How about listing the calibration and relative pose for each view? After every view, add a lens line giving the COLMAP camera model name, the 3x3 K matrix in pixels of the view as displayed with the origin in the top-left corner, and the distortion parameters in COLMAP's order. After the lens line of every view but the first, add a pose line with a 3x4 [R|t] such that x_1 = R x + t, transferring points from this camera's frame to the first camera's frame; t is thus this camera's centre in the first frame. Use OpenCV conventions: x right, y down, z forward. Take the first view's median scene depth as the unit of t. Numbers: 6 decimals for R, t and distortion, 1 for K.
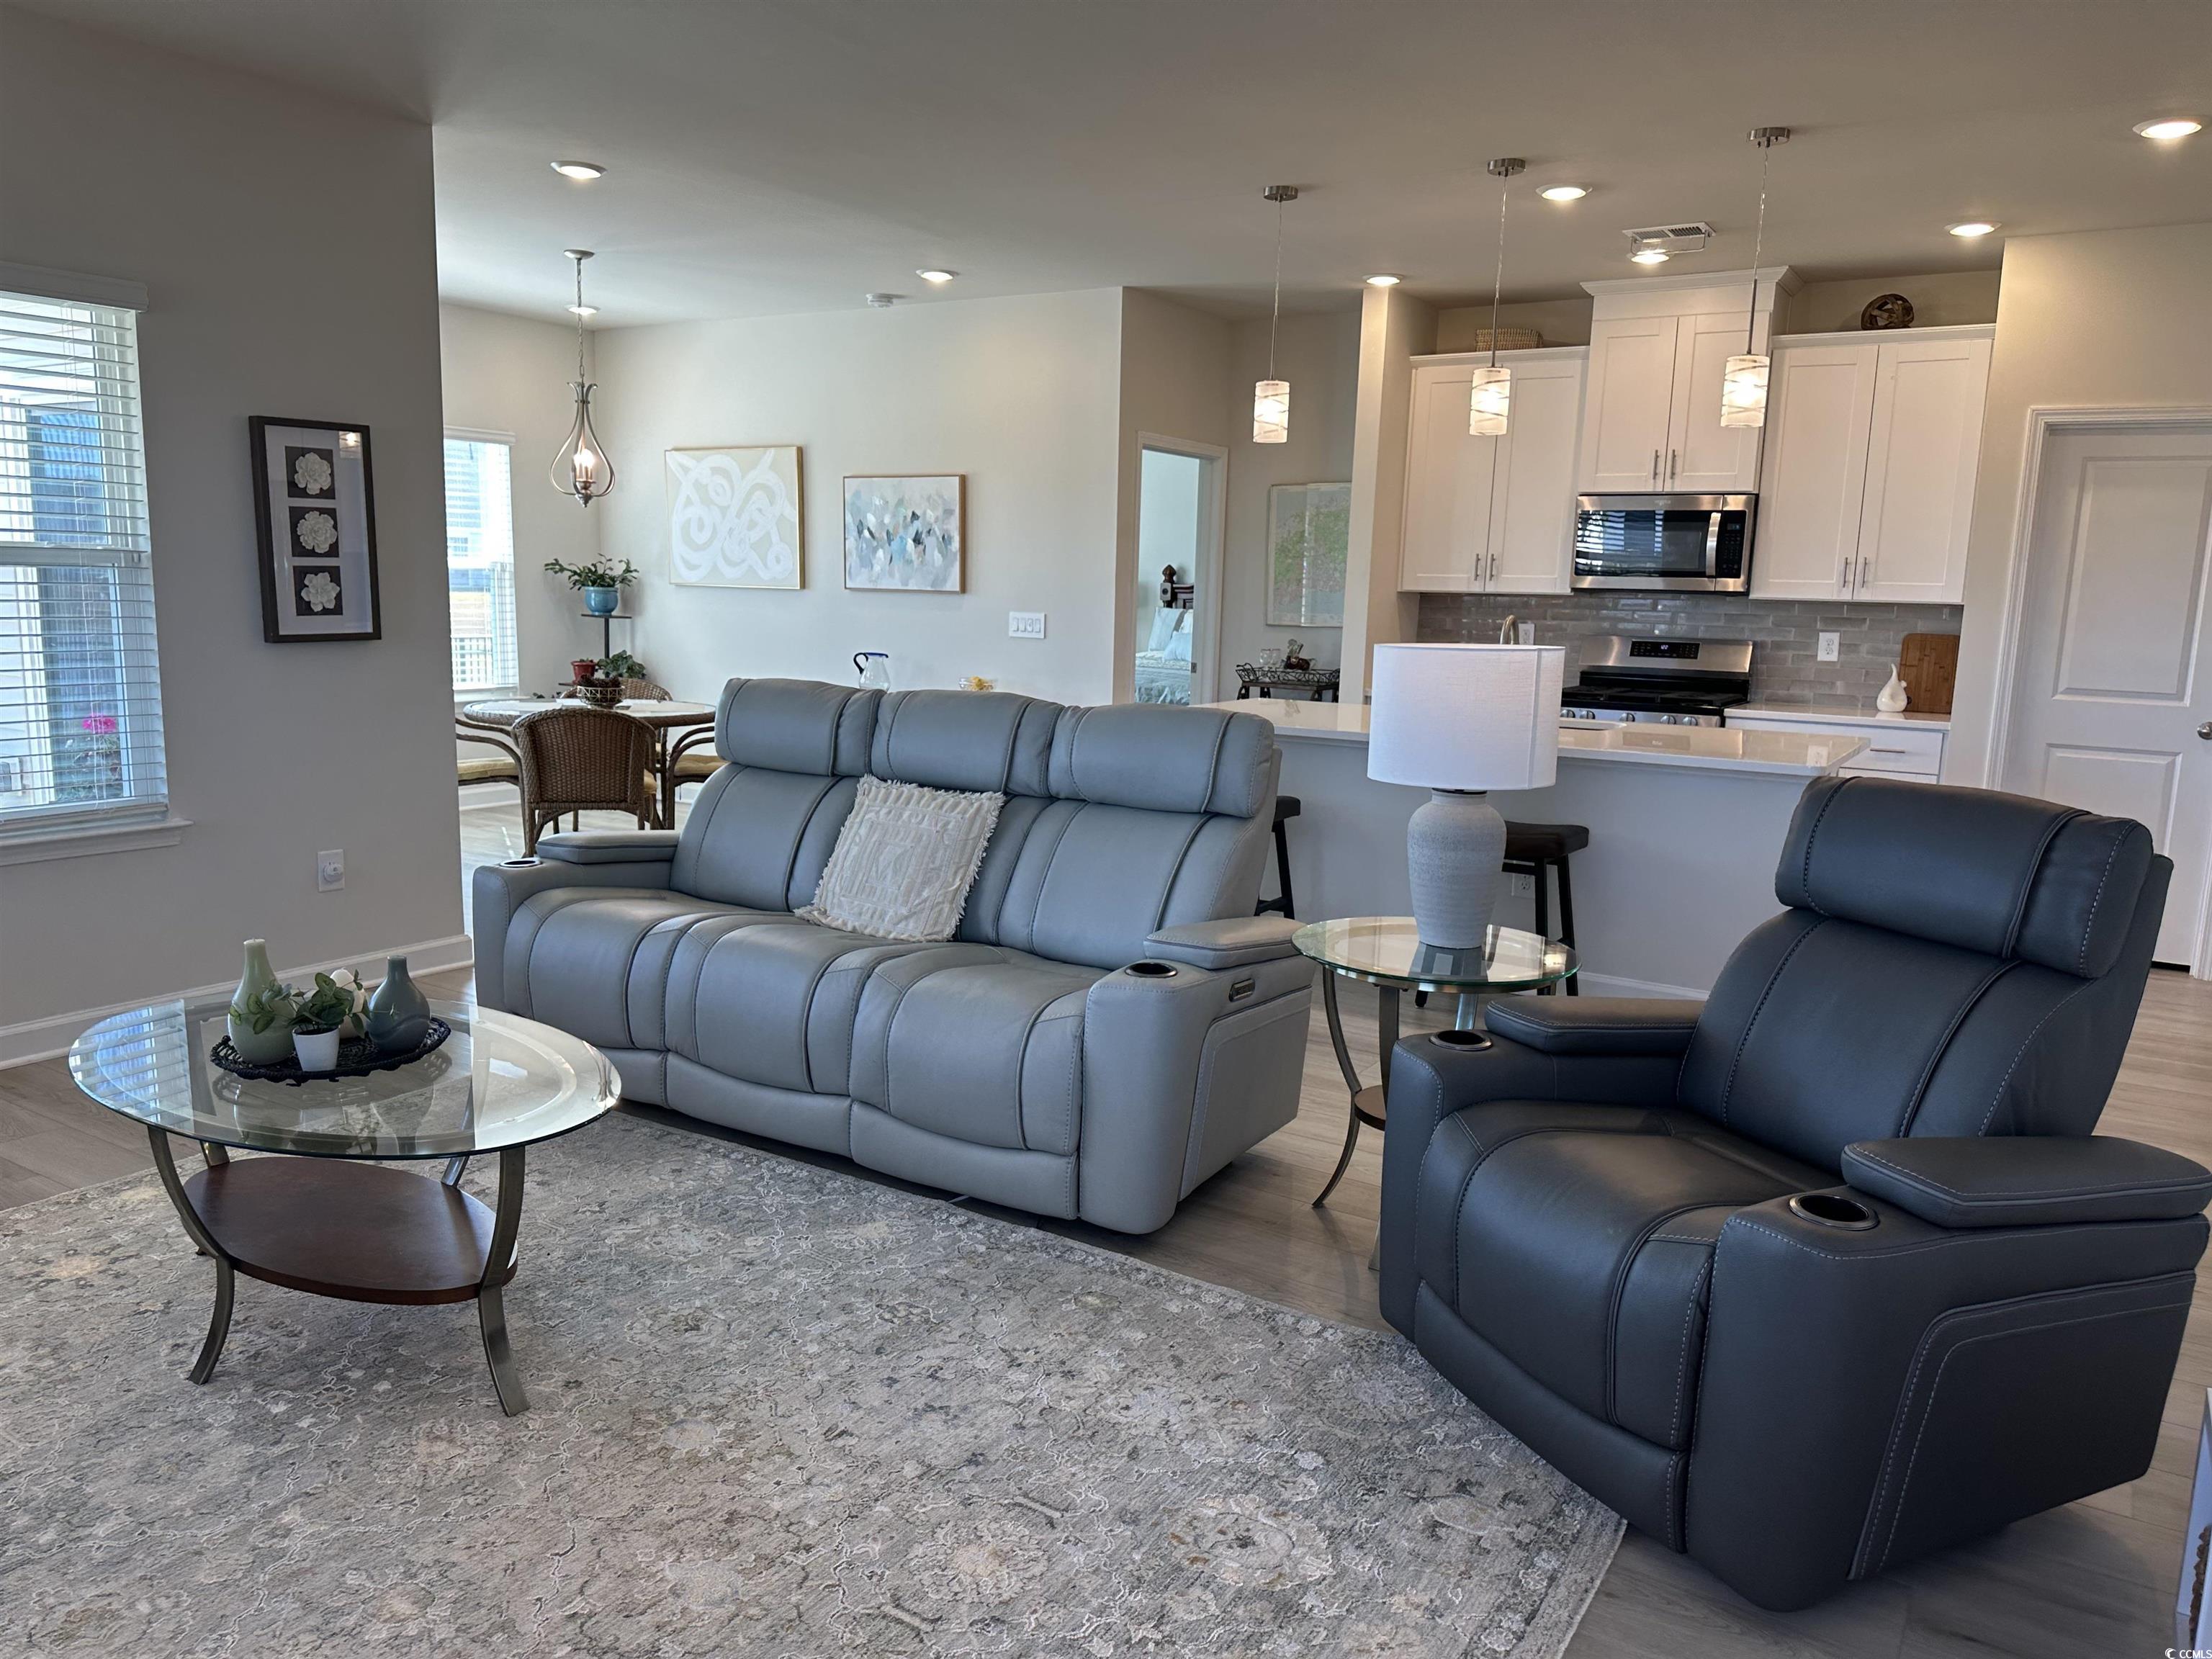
lens RADIAL K [[1532.8, 0, 1106.0], [0, 1532.8, 829.5], [0, 0, 1]] dist [0.079237, -0.105549]
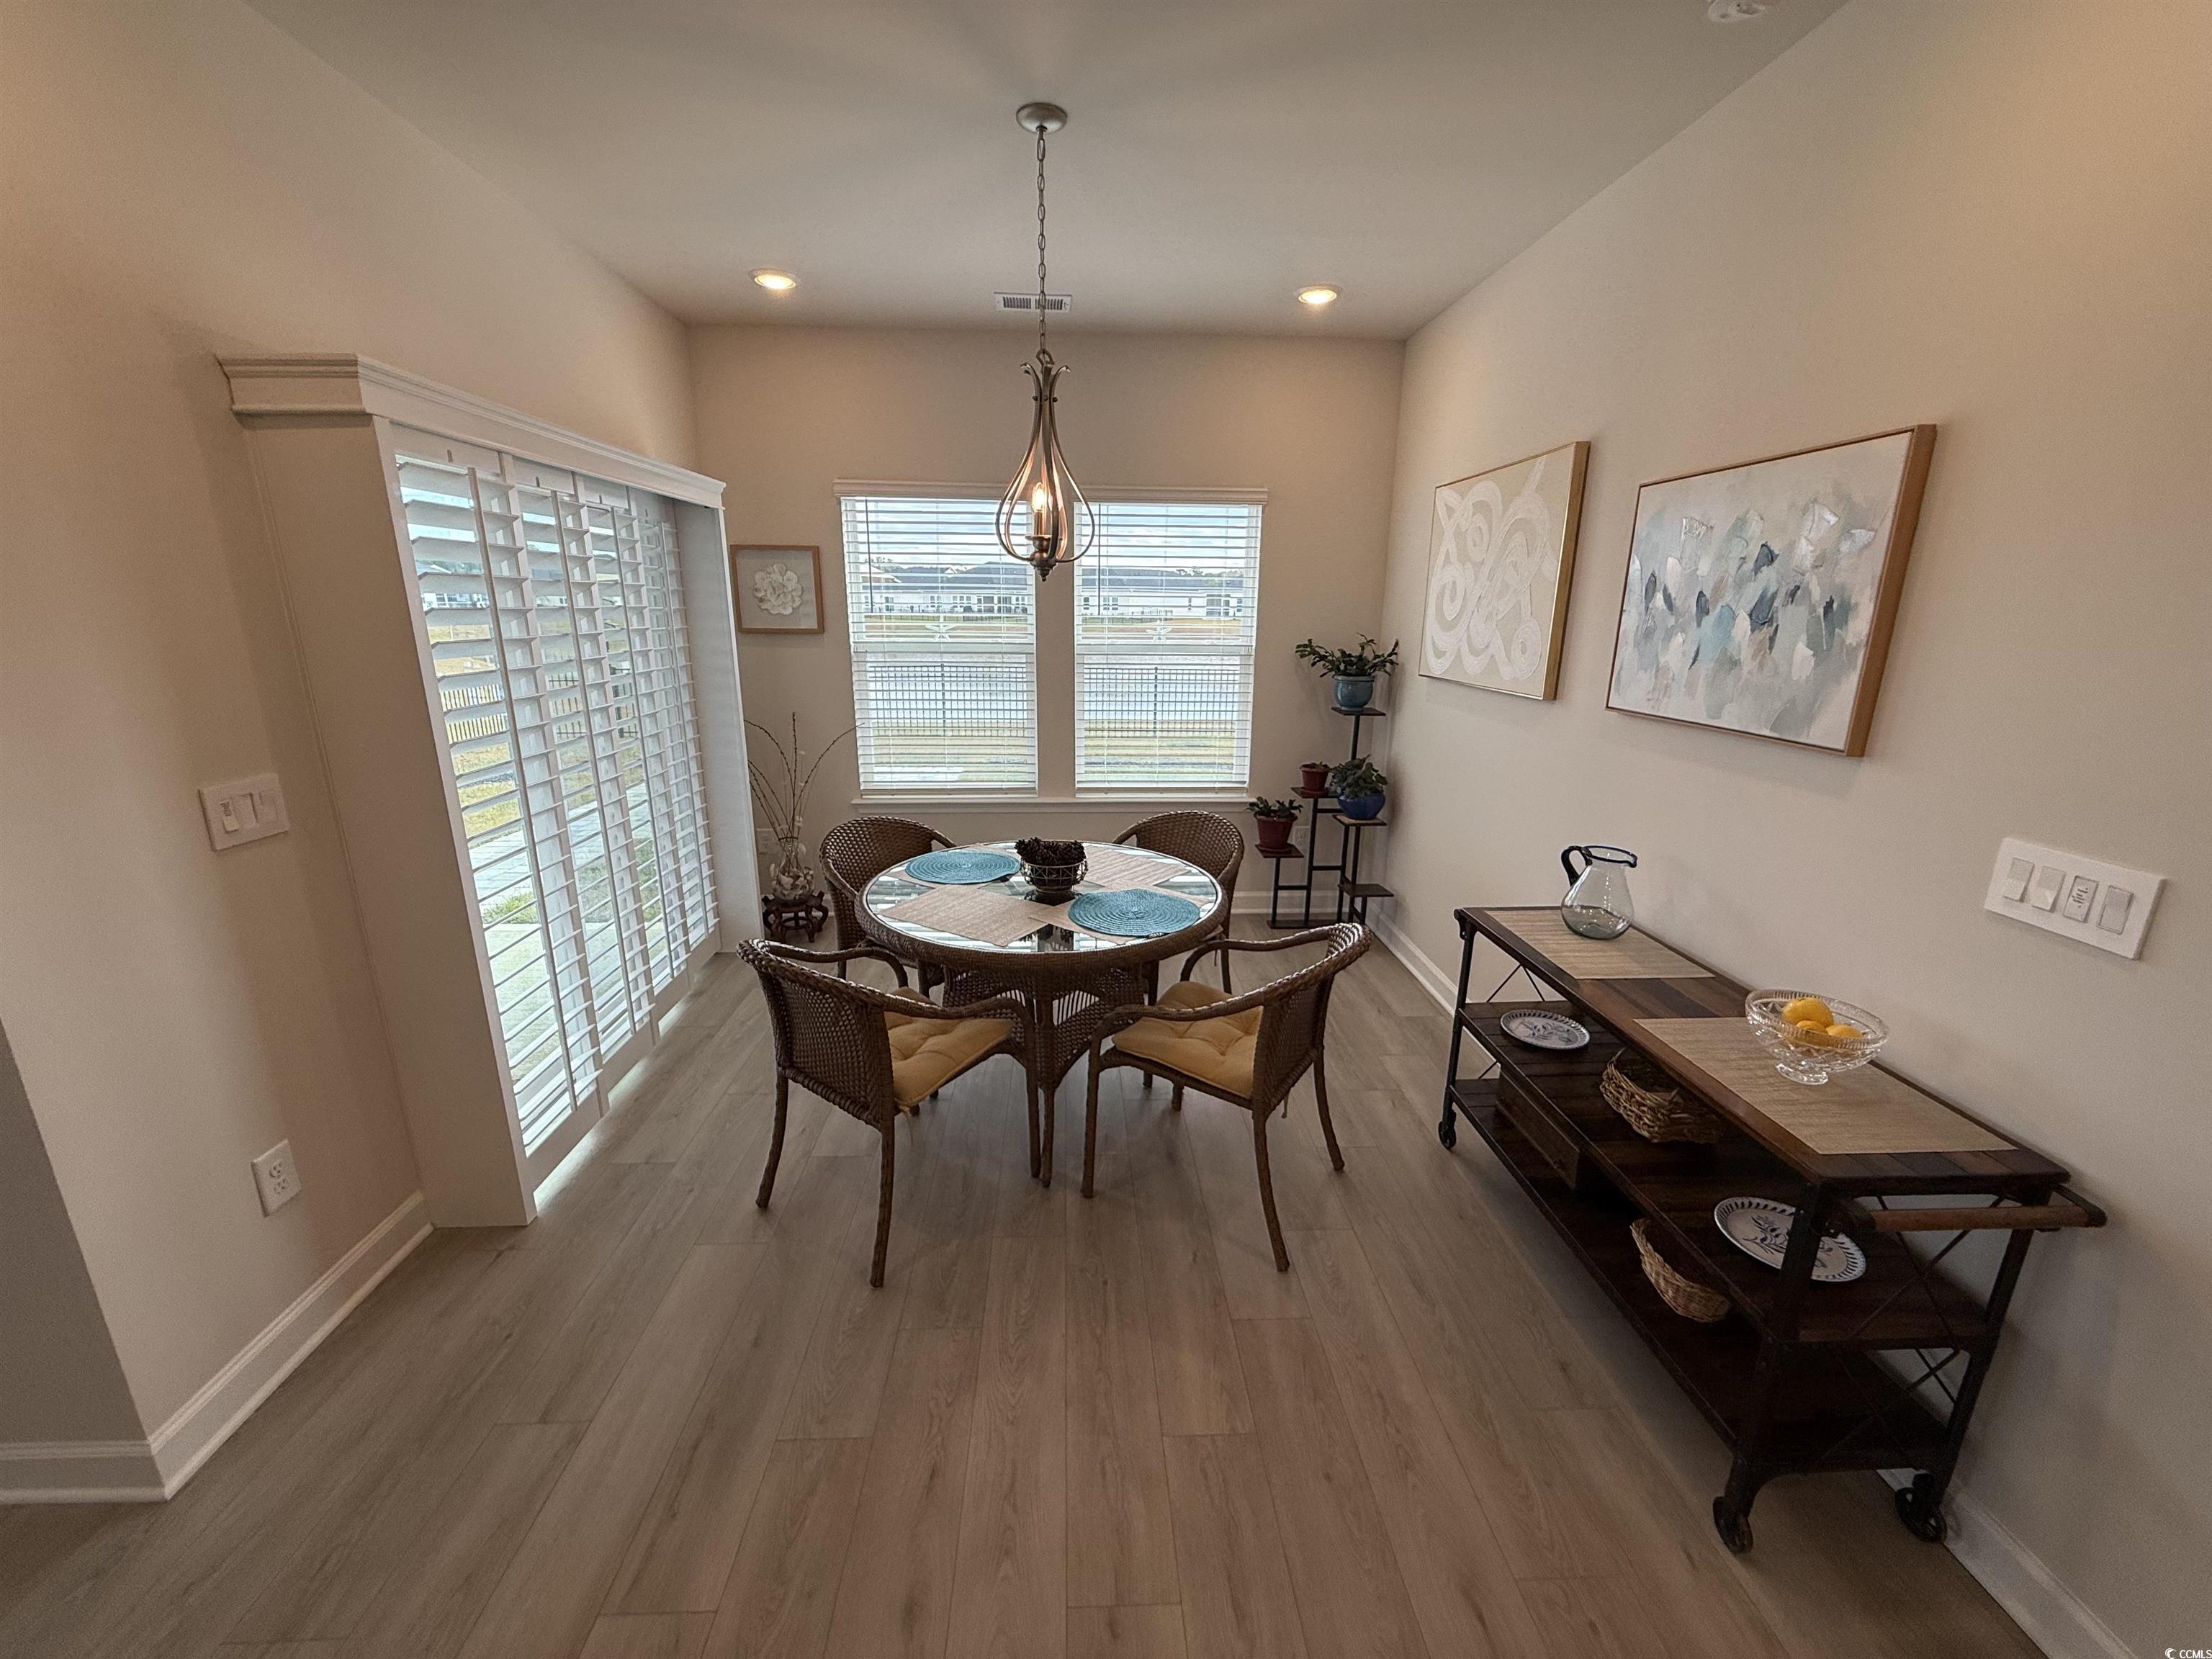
lens RADIAL K [[880.1, 0, 1106.0], [0, 880.1, 829.5], [0, 0, 1]] dist [-0.000235, 0.000062]
pose [[0.563695, 0.182642, -0.805537, -0.022963], [-0.125112, 0.982874, 0.135300, -0.162842], [0.816453, 0.024514, 0.576892, 0.831476]]
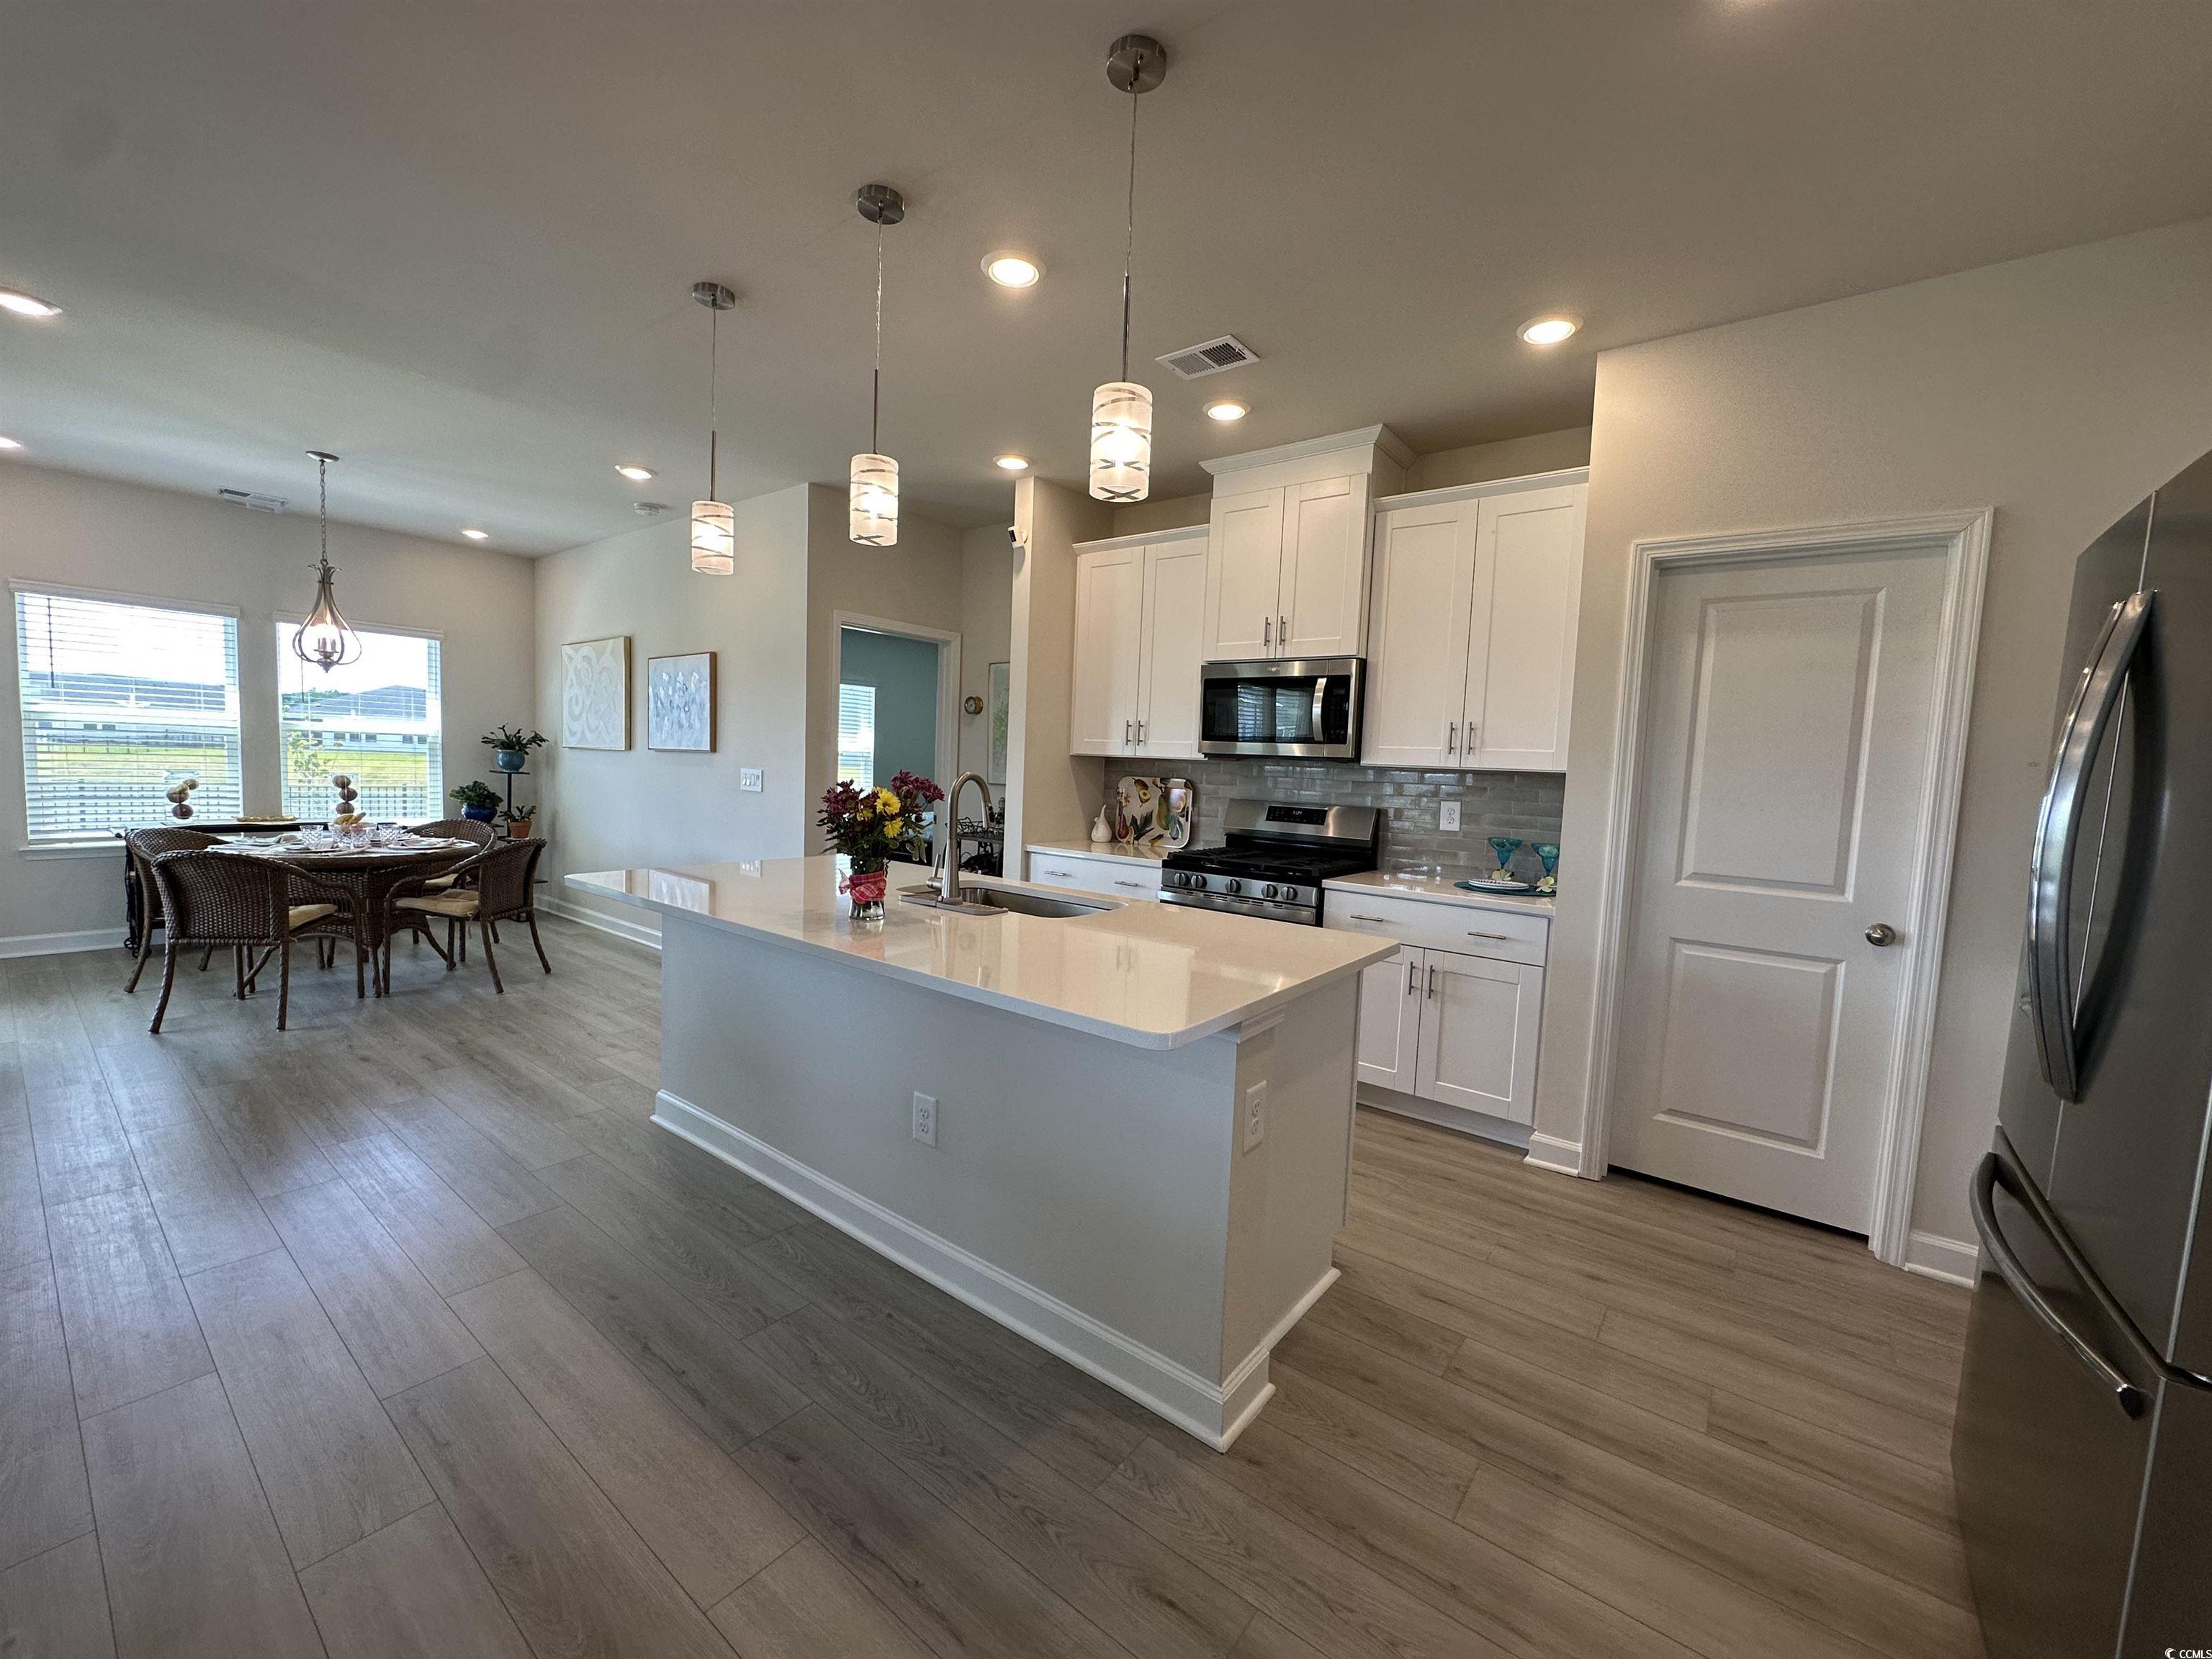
lens RADIAL K [[869.9, 0, 1106.0], [0, 869.9, 829.5], [0, 0, 1]] dist [0.000489, -0.000116]
pose [[0.995093, 0.019782, -0.096947, 0.303306], [-0.027868, 0.996178, -0.082780, -0.058110], [0.094938, 0.085075, 0.991841, 0.437769]]
